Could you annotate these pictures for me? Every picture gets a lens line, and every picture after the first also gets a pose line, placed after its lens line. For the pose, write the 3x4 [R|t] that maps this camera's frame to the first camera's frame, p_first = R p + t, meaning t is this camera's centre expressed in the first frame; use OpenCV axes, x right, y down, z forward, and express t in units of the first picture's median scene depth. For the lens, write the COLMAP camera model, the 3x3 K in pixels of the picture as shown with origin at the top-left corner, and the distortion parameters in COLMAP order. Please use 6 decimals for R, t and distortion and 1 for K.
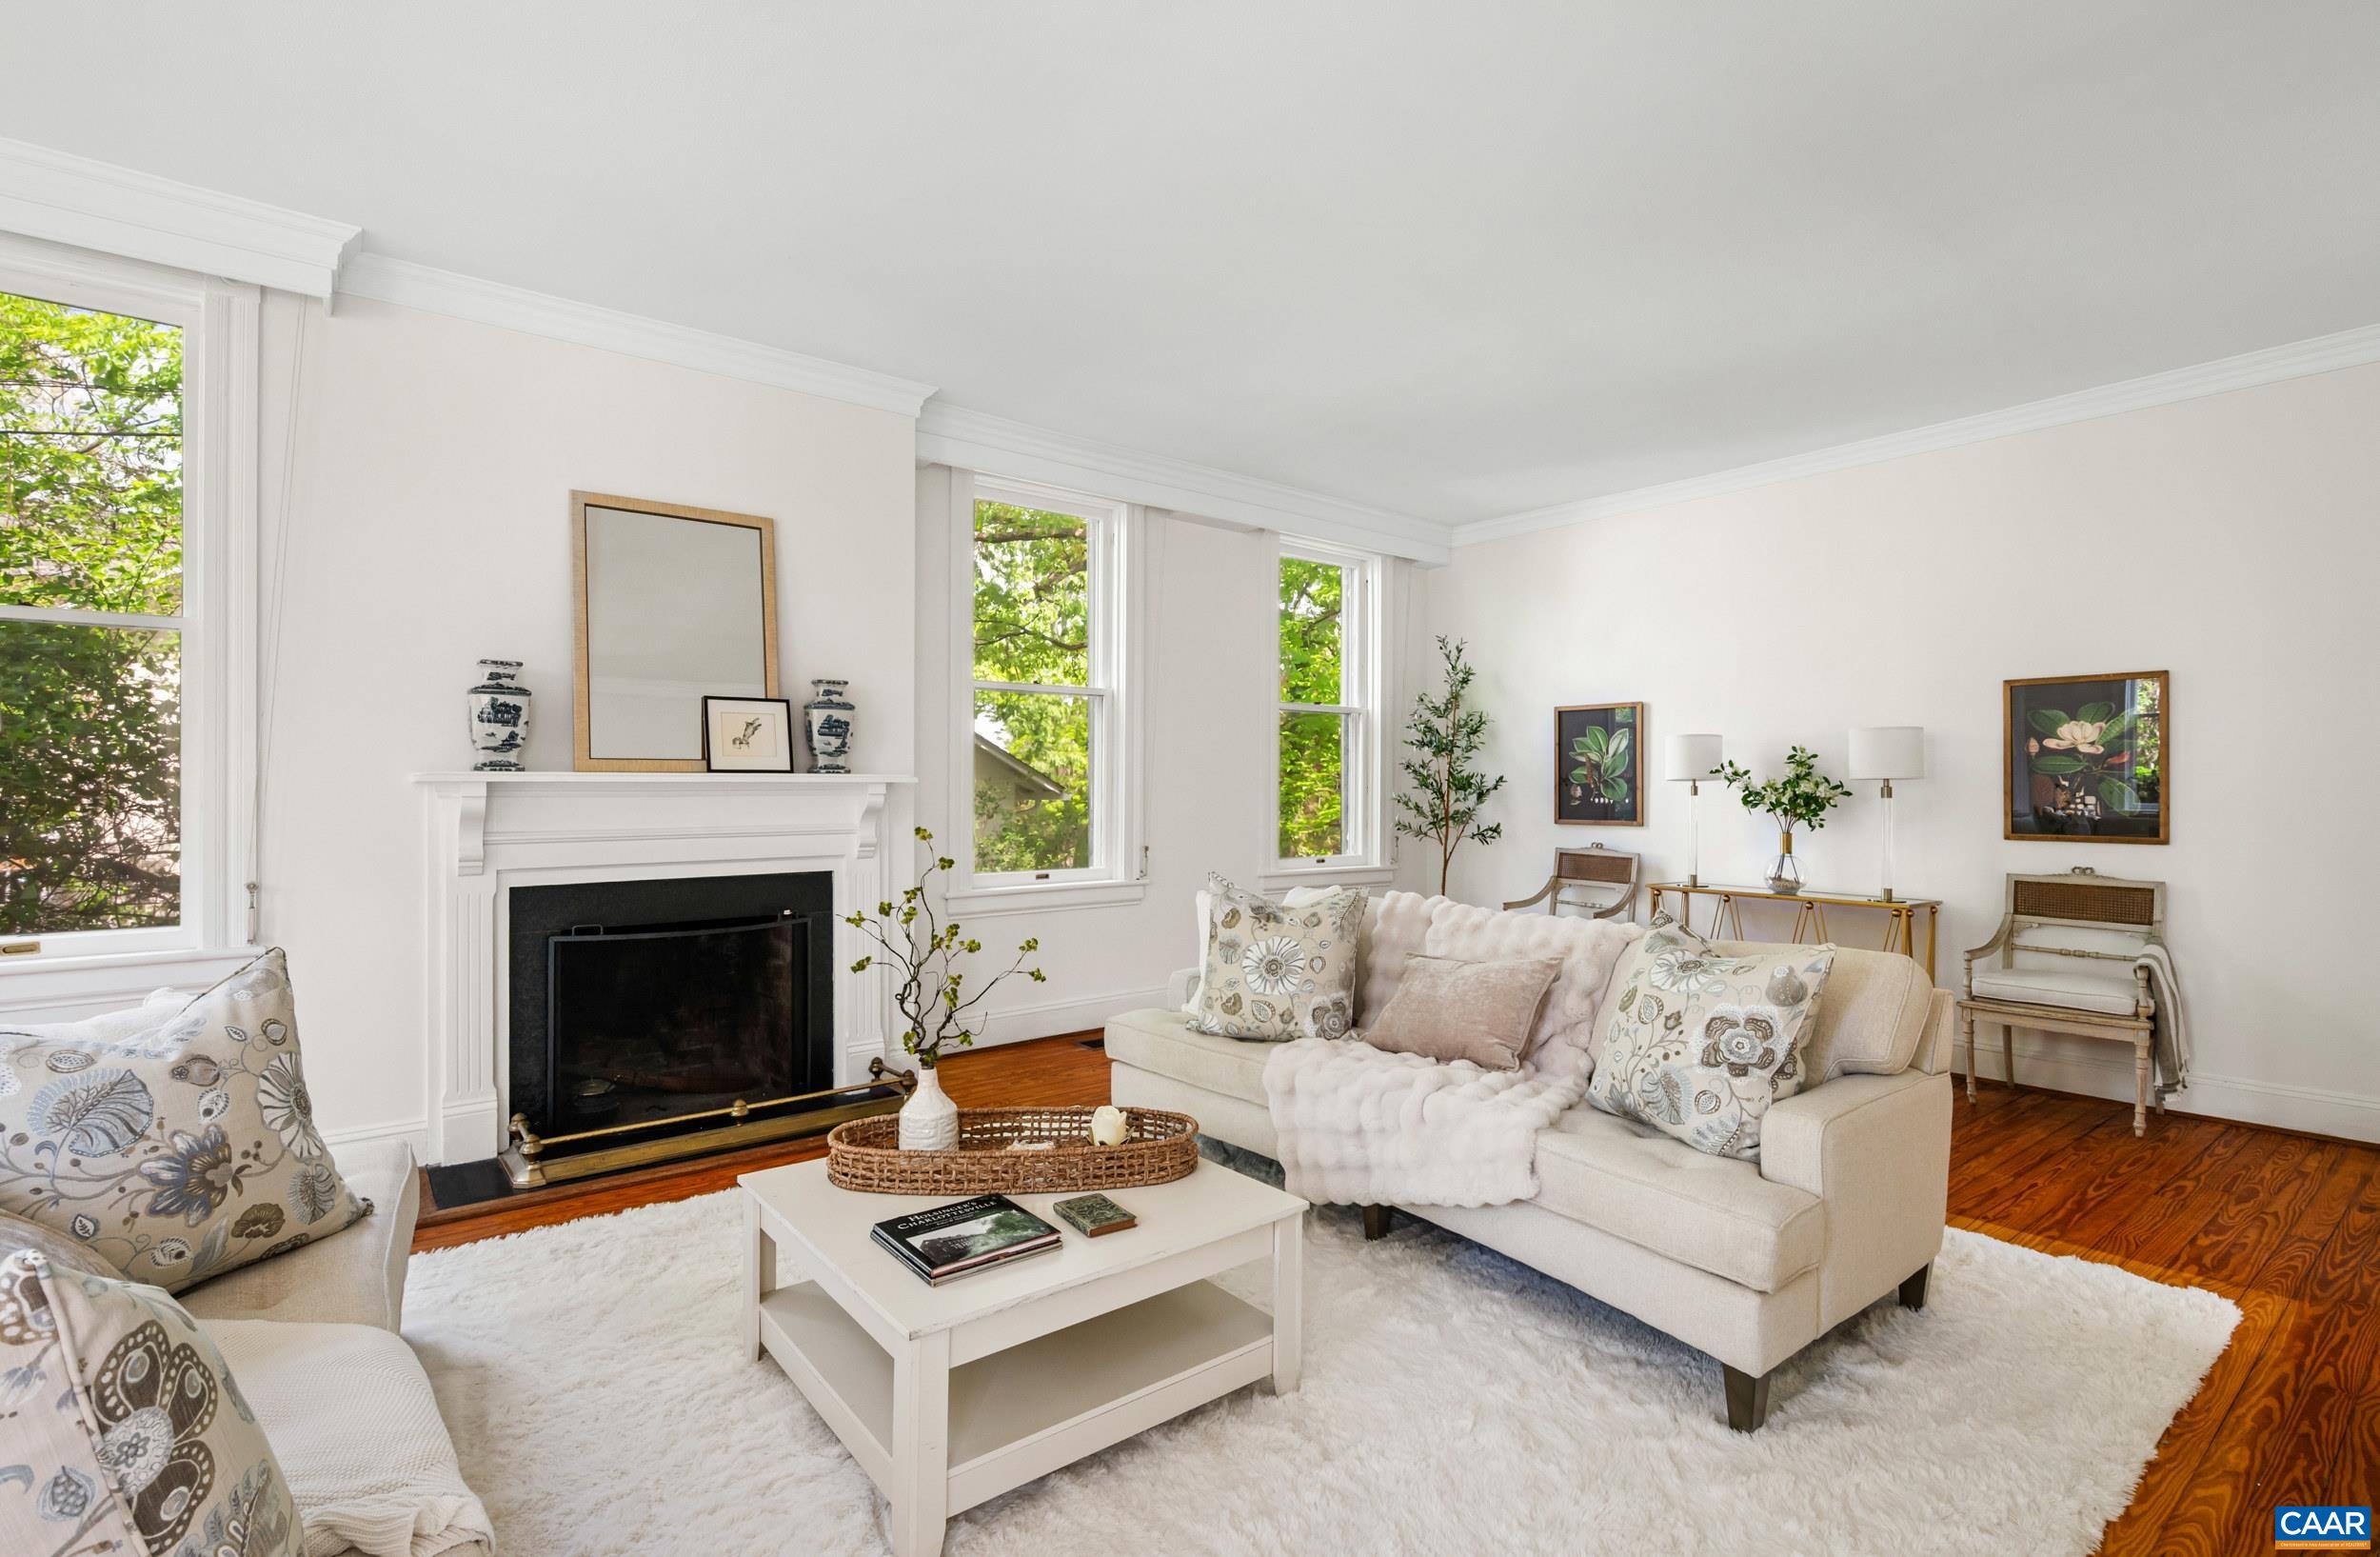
lens RADIAL K [[1075.7, 0, 1185.6], [0, 1075.7, 783.9], [0, 0, 1]] dist [-0.000226, -0.000191]
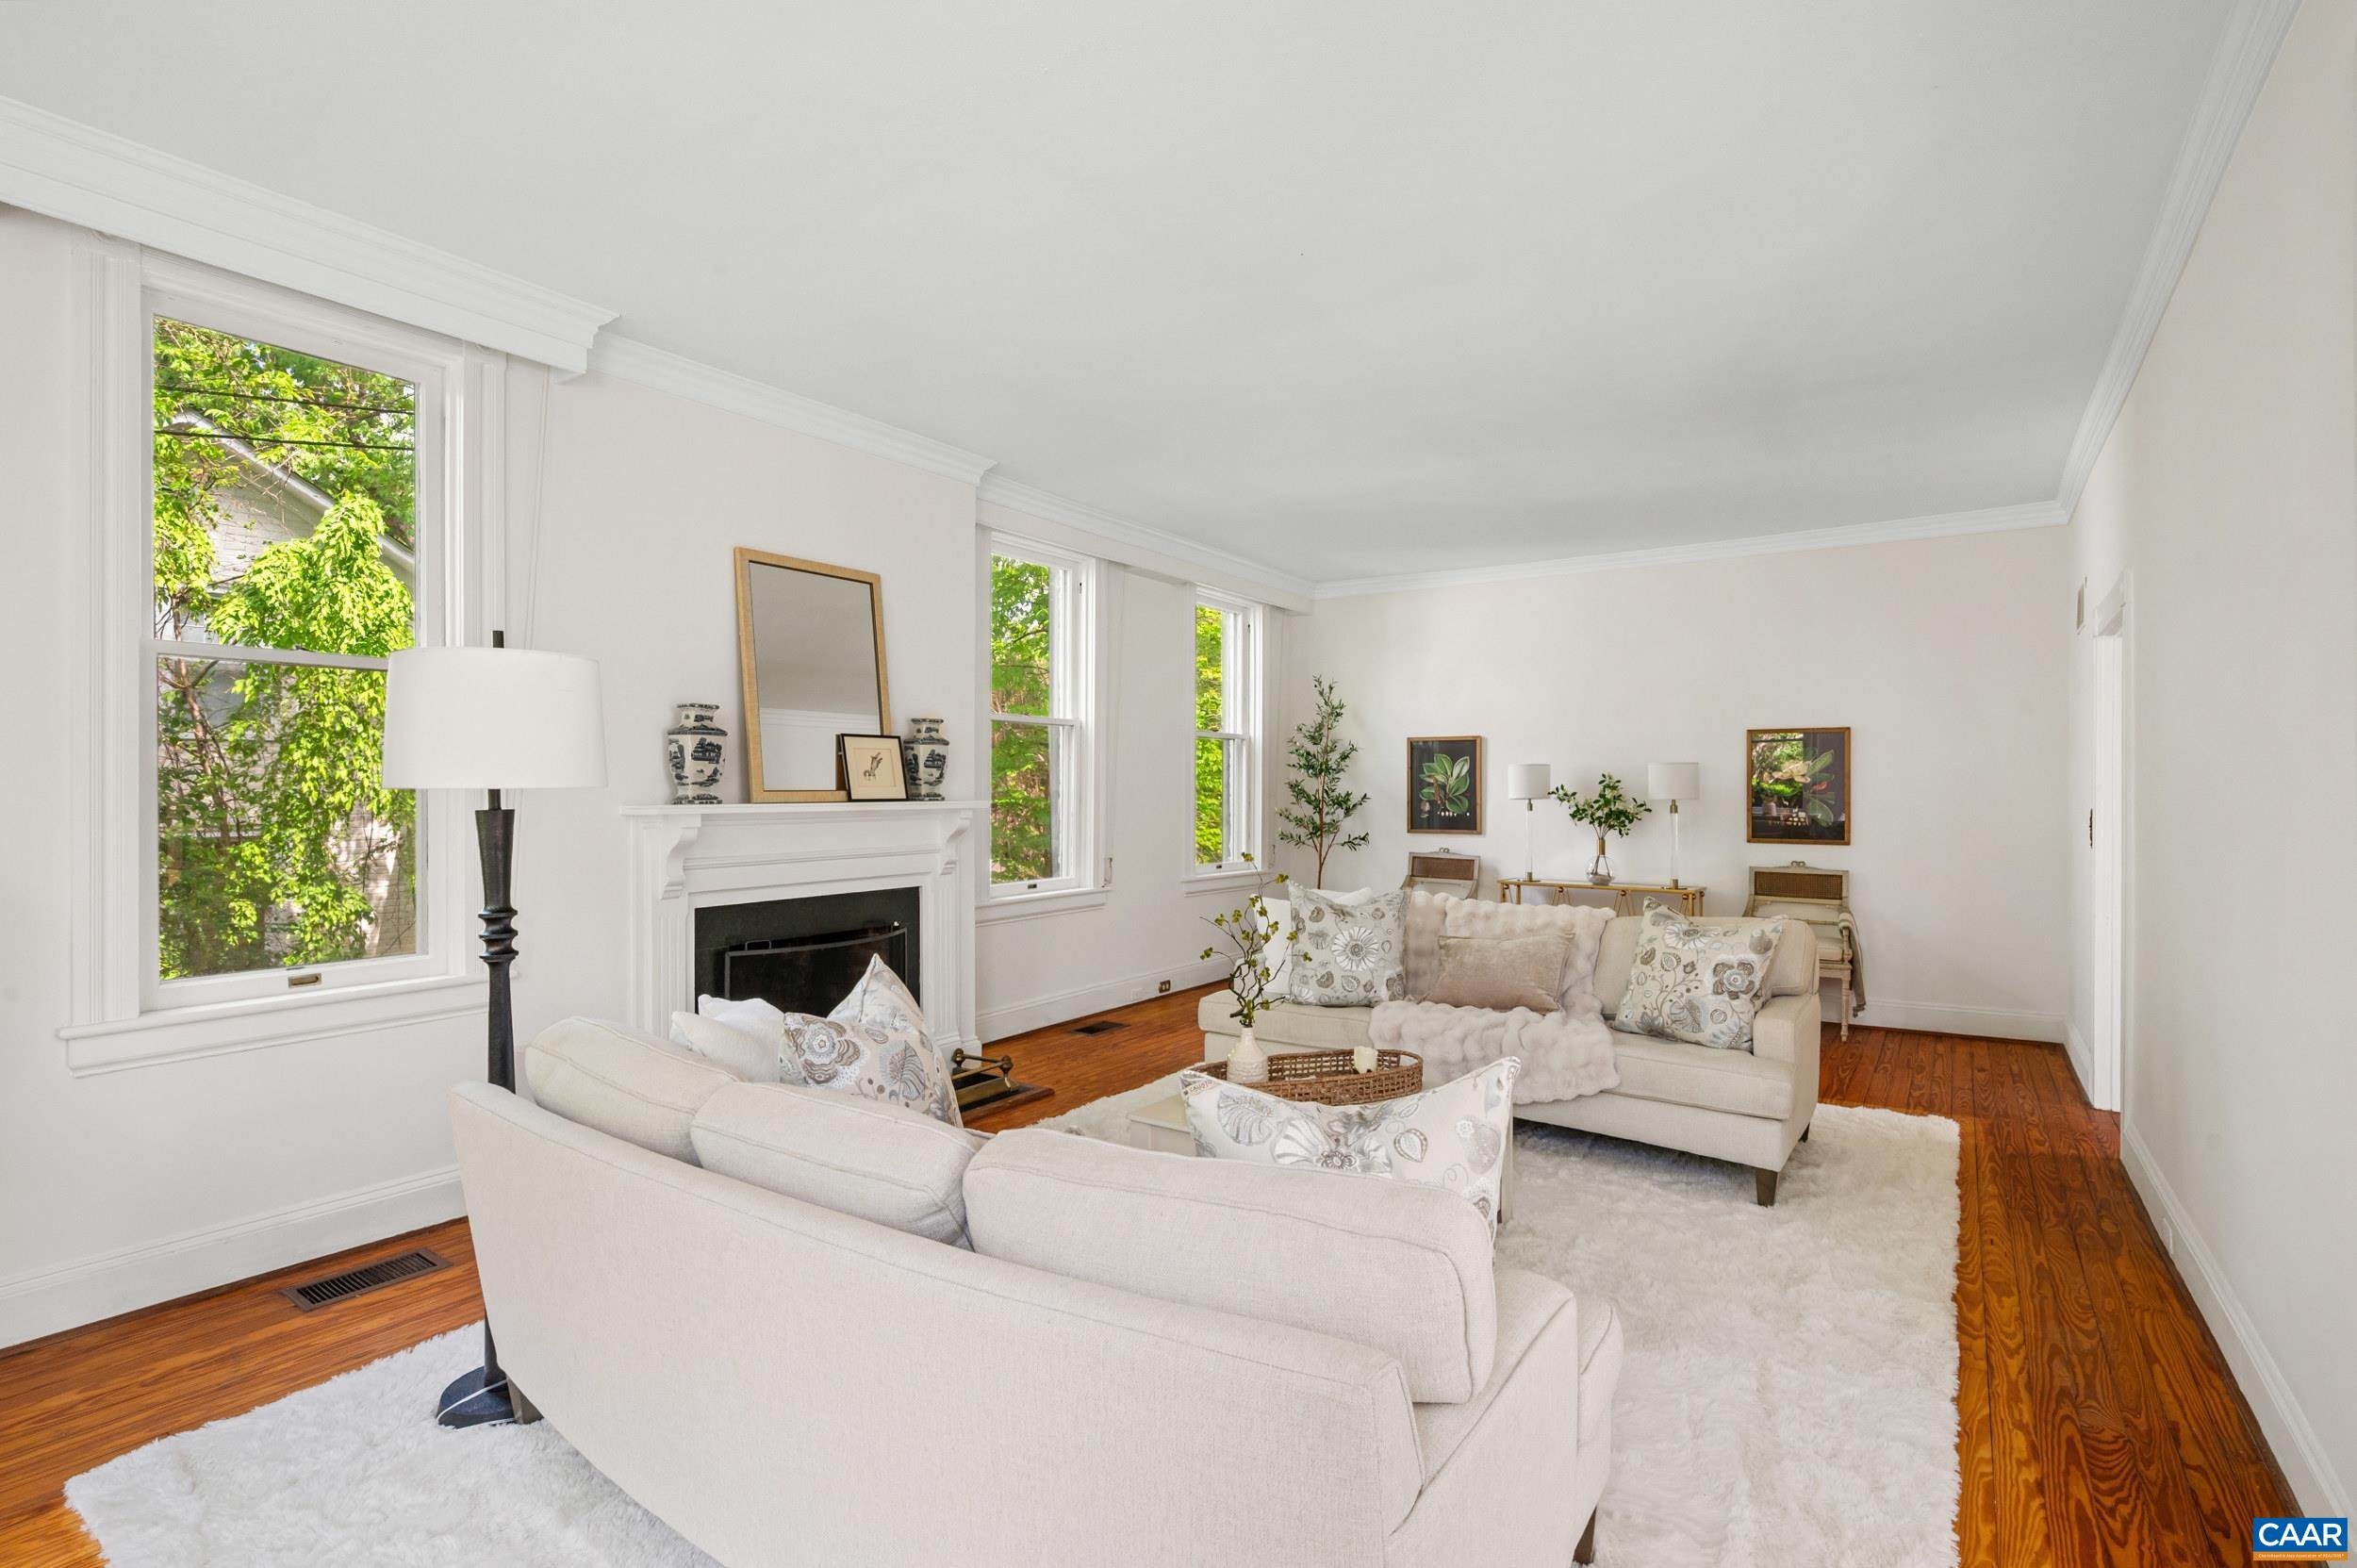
lens RADIAL K [[1073.9, 0, 1183.7], [0, 1073.9, 791.1], [0, 0, 1]] dist [0.001800, 0.000570]
pose [[0.960222, -0.001035, 0.279236, -0.390880], [-0.000052, 0.999992, 0.003887, -0.024315], [-0.279238, -0.003747, 0.960215, -0.167476]]
